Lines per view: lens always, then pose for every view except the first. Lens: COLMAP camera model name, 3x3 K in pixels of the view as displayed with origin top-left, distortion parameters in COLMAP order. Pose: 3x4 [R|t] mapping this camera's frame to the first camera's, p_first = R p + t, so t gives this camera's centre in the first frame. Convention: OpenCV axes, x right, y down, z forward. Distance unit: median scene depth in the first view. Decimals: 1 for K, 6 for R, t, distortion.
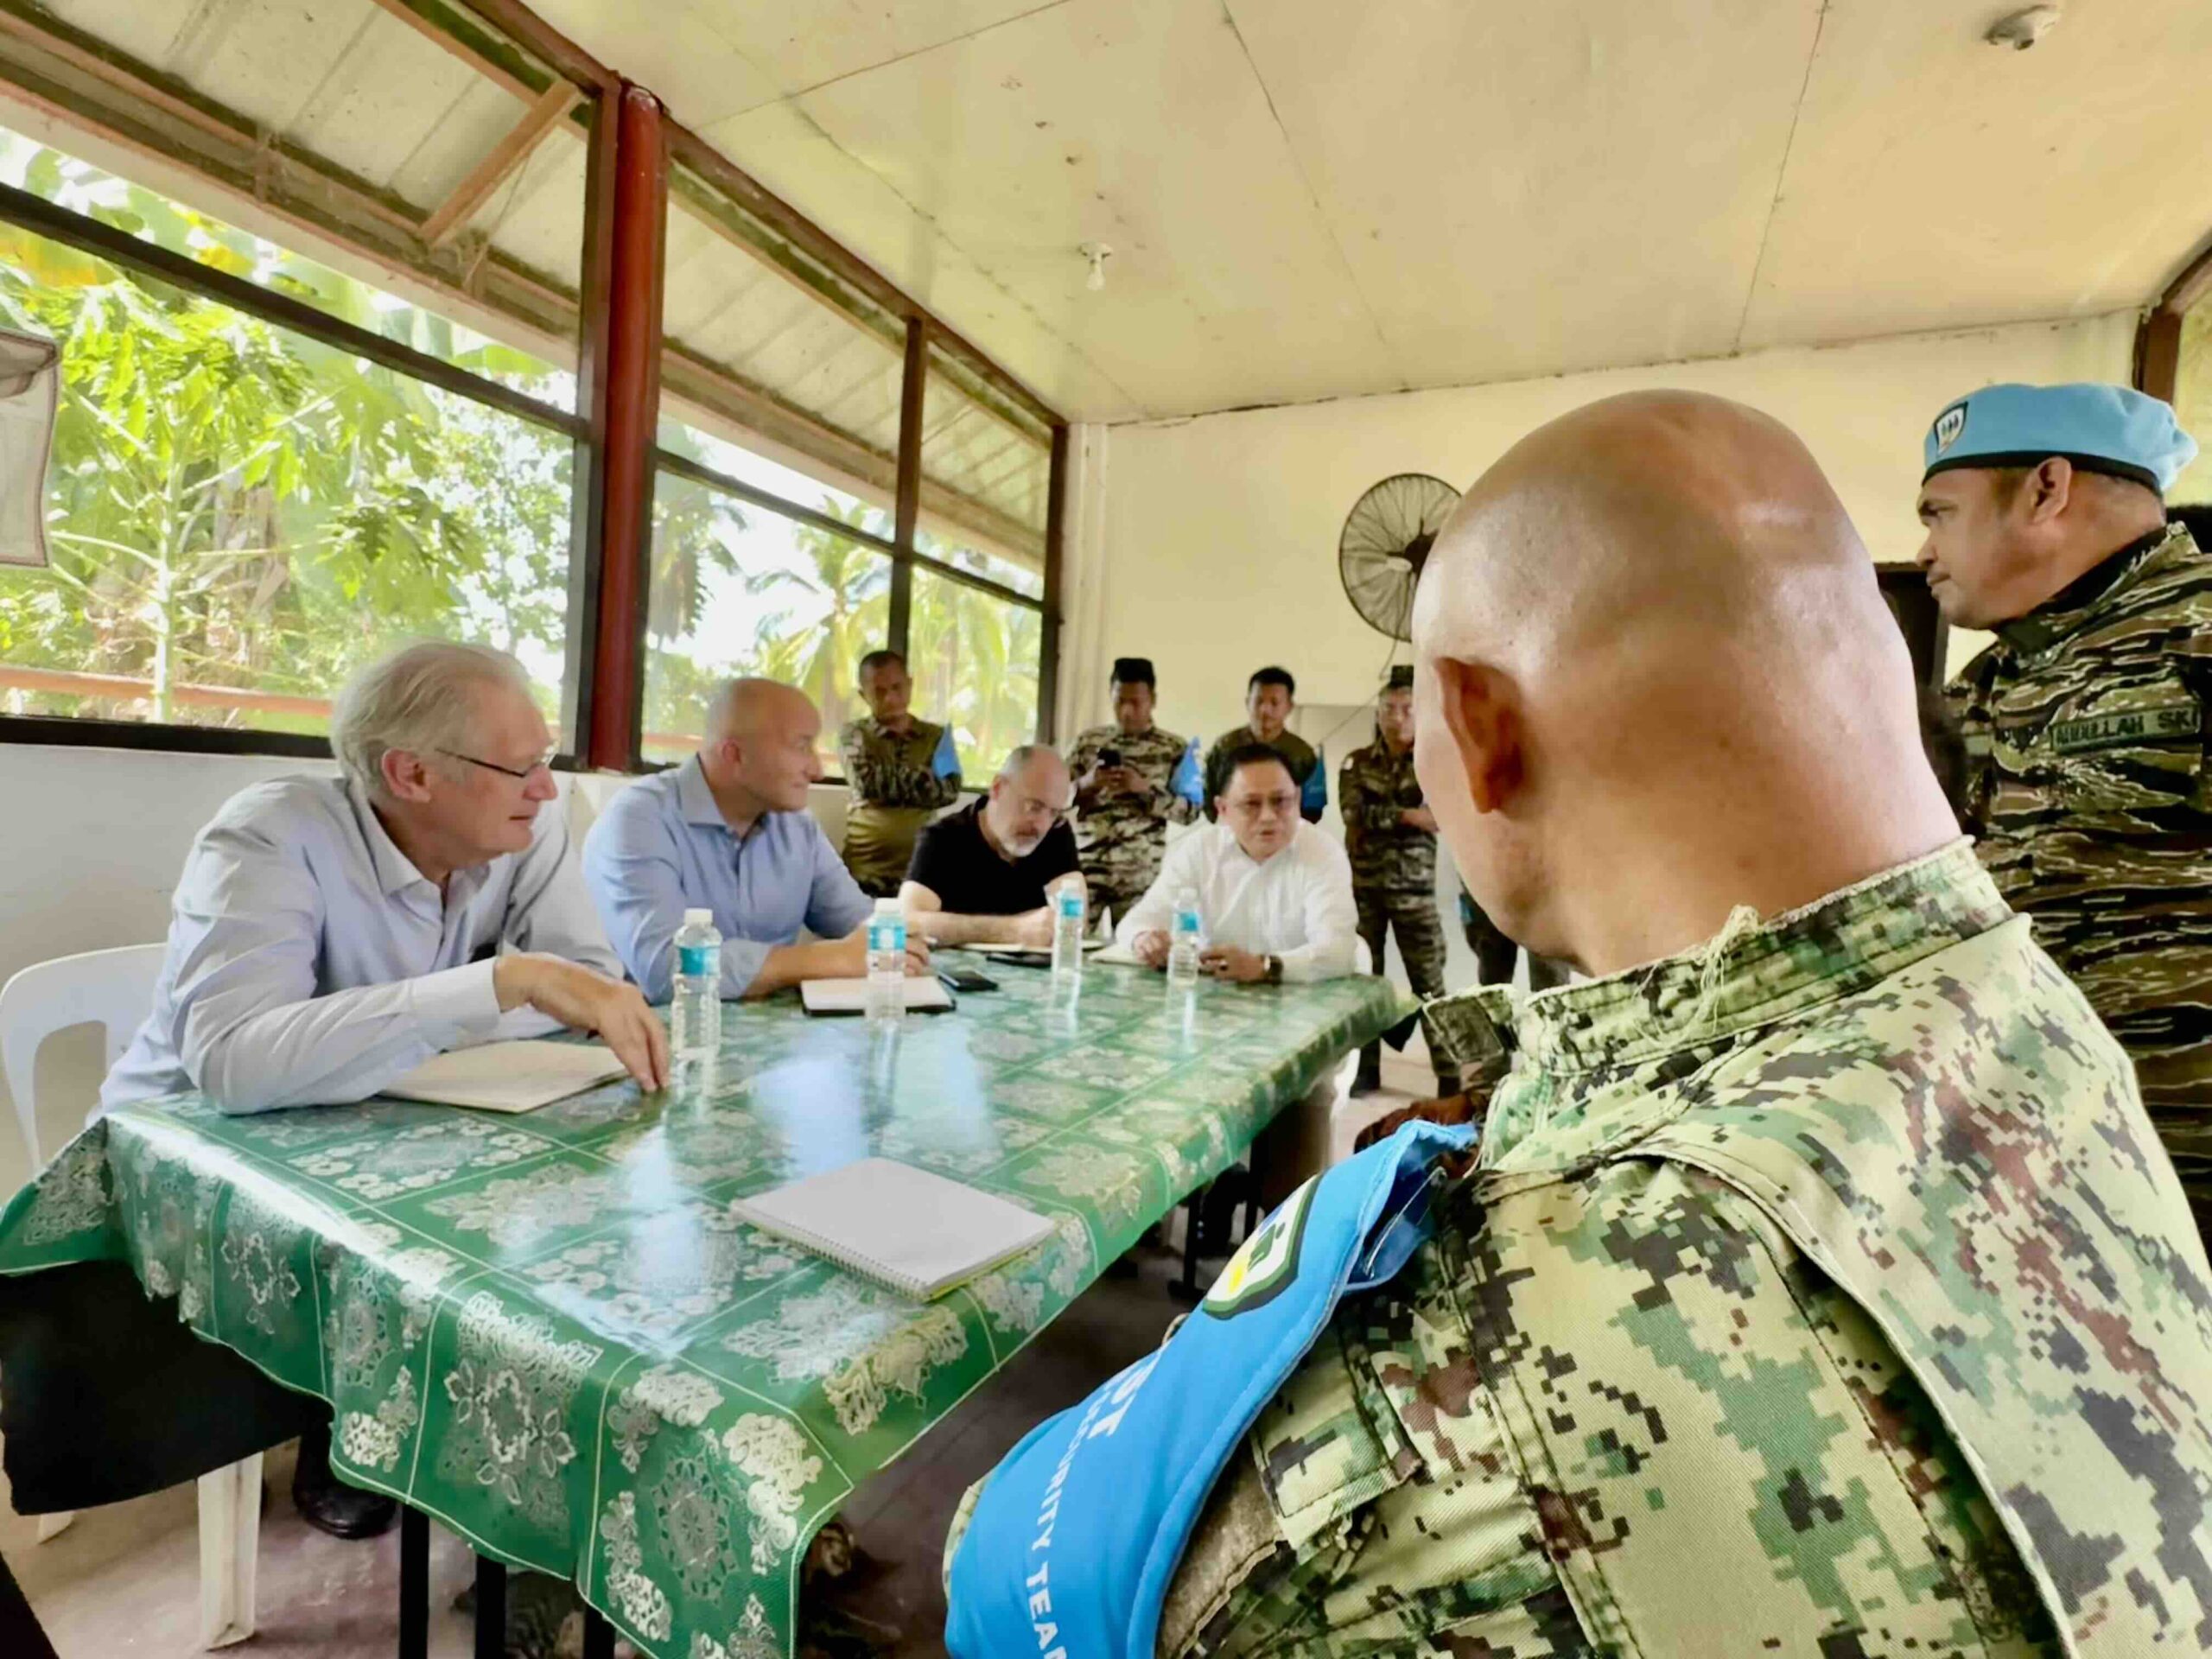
lens RADIAL K [[955.8, 0, 1106.0], [0, 955.8, 829.5], [0, 0, 1]] dist [-0.001762, -0.000091]
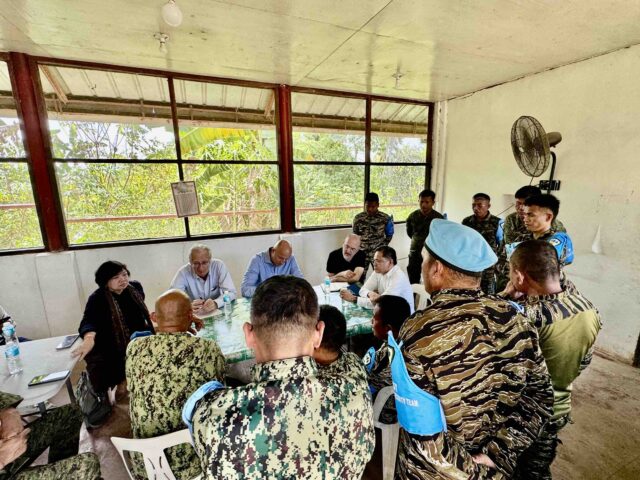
lens RADIAL K [[289.7, 0, 320.0], [0, 289.7, 240.0], [0, 0, 1]] dist [-0.001871, -0.000190]
pose [[0.765829, 0.053425, -0.640821, 0.467899], [0.033919, 0.991799, 0.123221, -0.173936], [0.642149, -0.116102, 0.757737, 0.001899]]
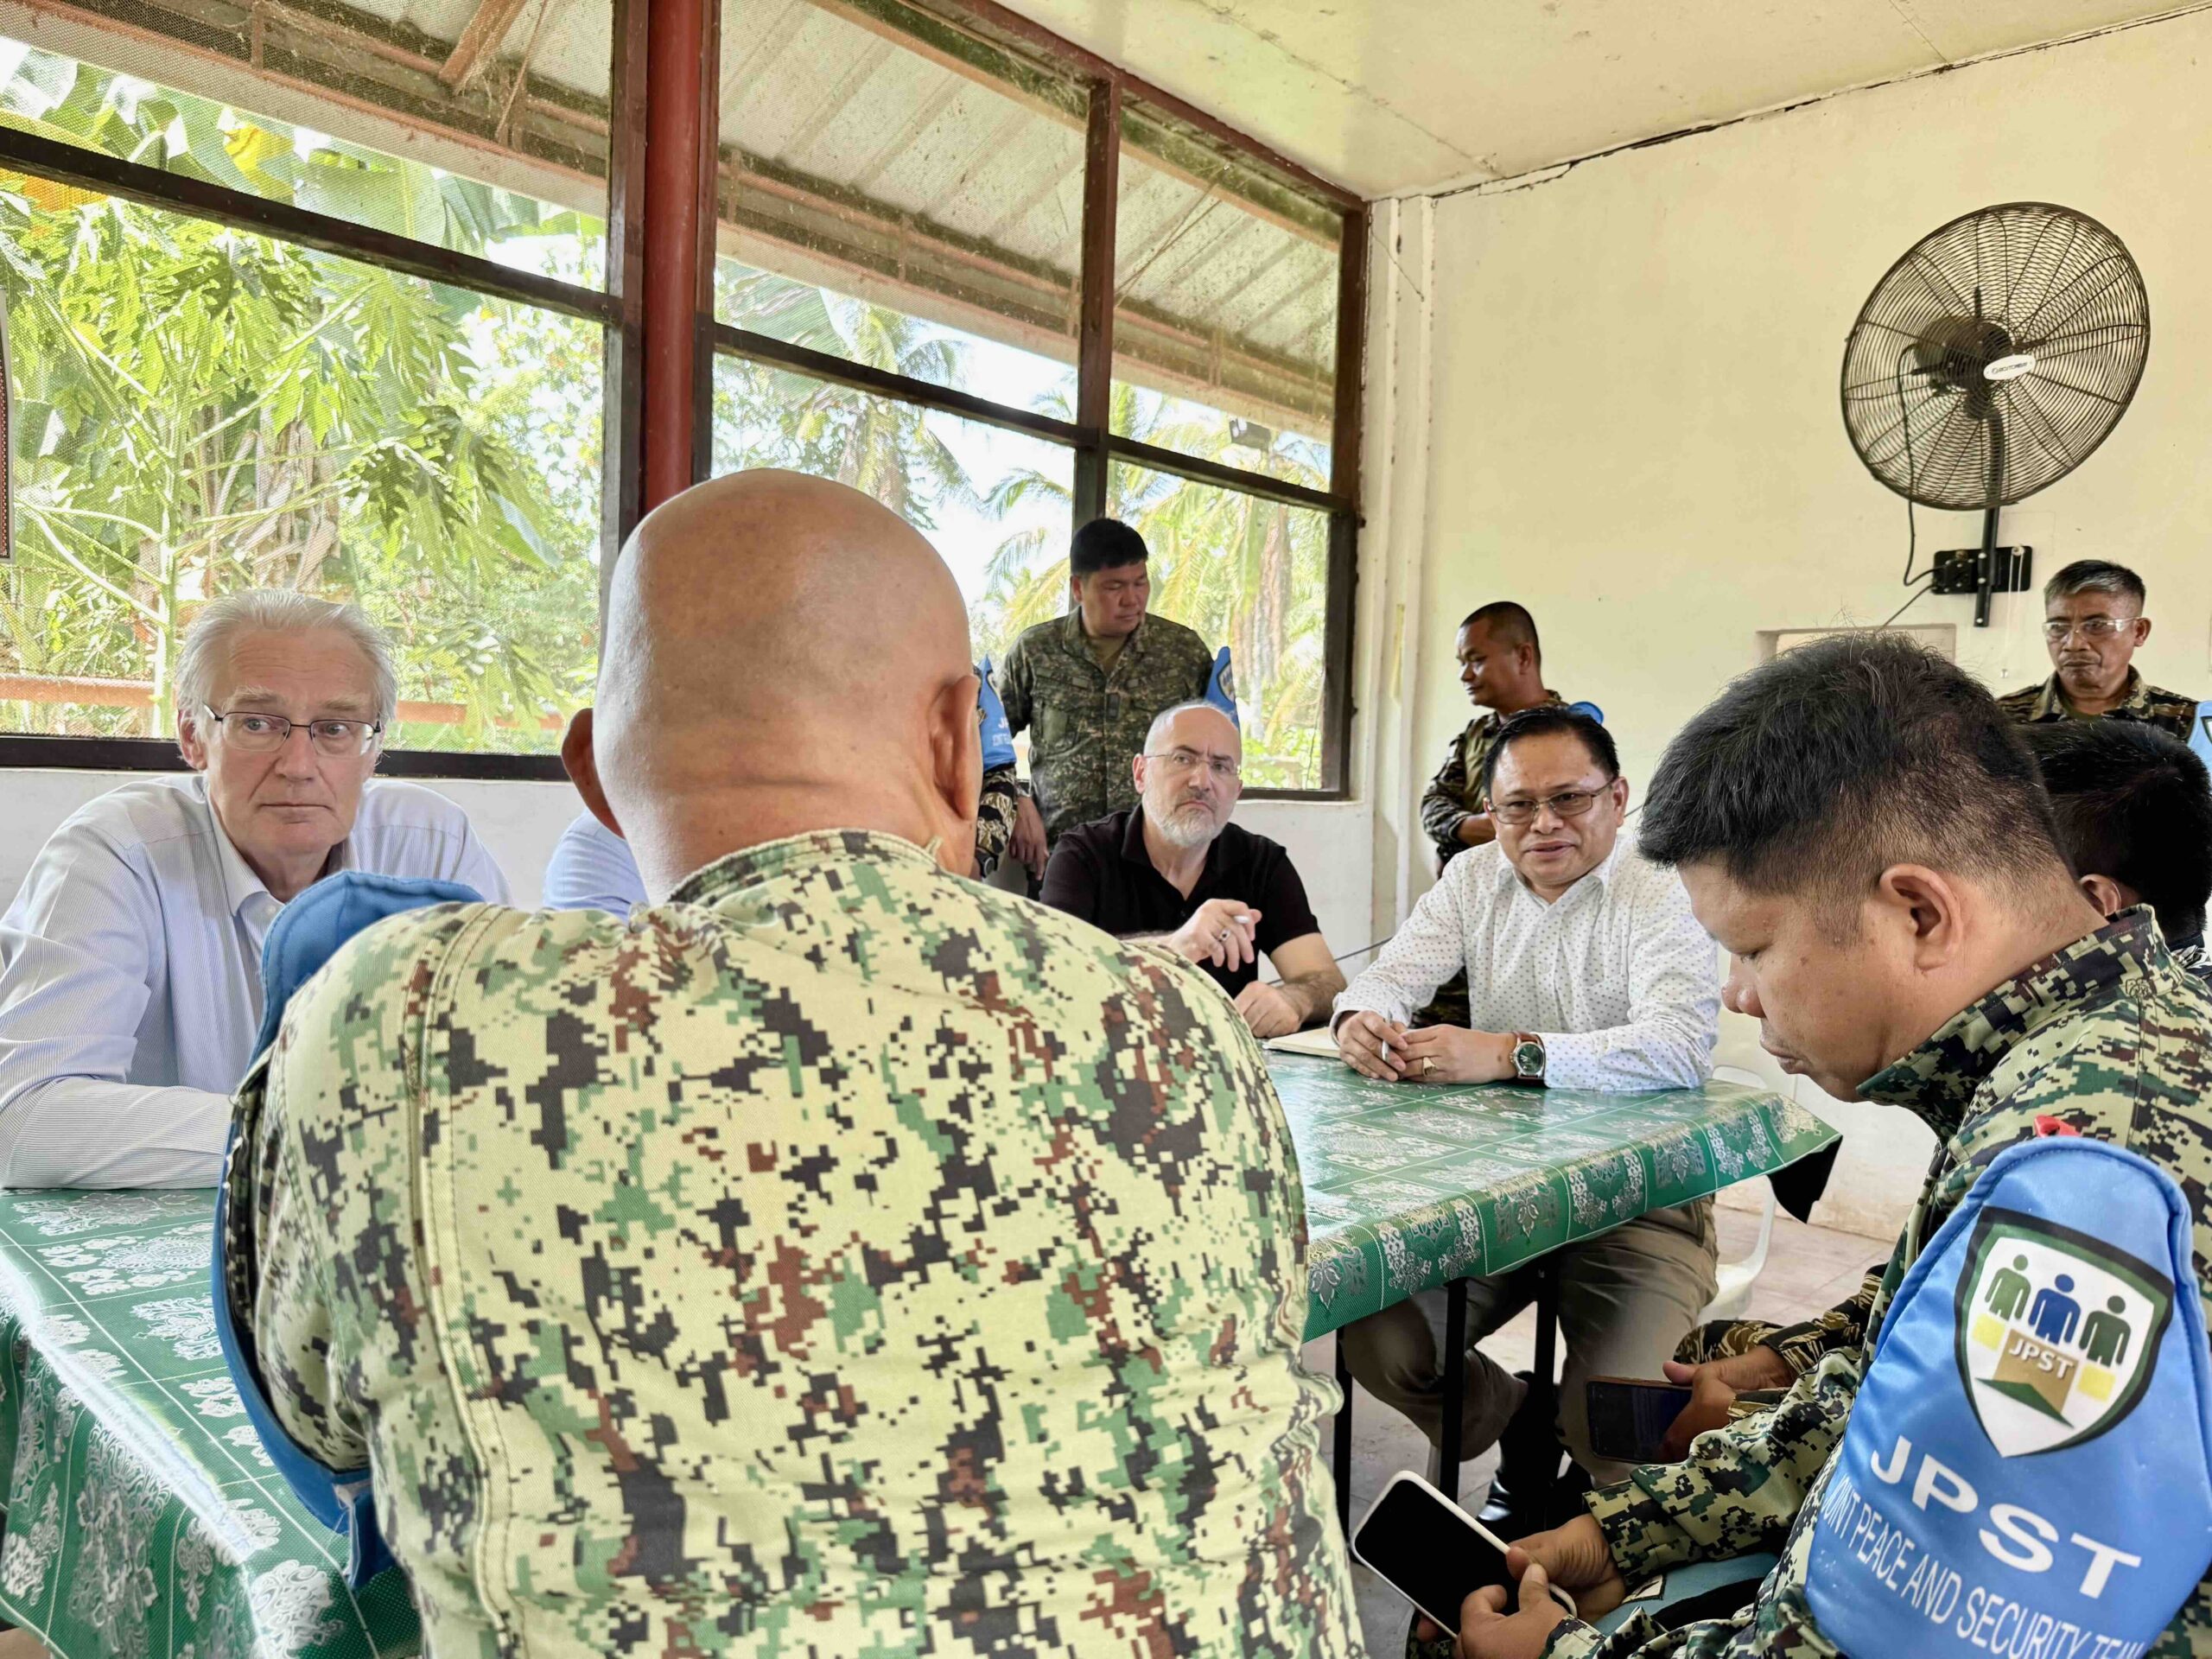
lens RADIAL K [[1551.0, 0, 1099.0], [0, 1551.0, 836.6], [0, 0, 1]] dist [-0.002785, -0.005254]
pose [[0.958818, -0.017761, -0.283465, 0.111729], [0.012418, 0.999710, -0.020636, 0.006602], [0.283750, 0.016266, 0.958760, -0.010934]]
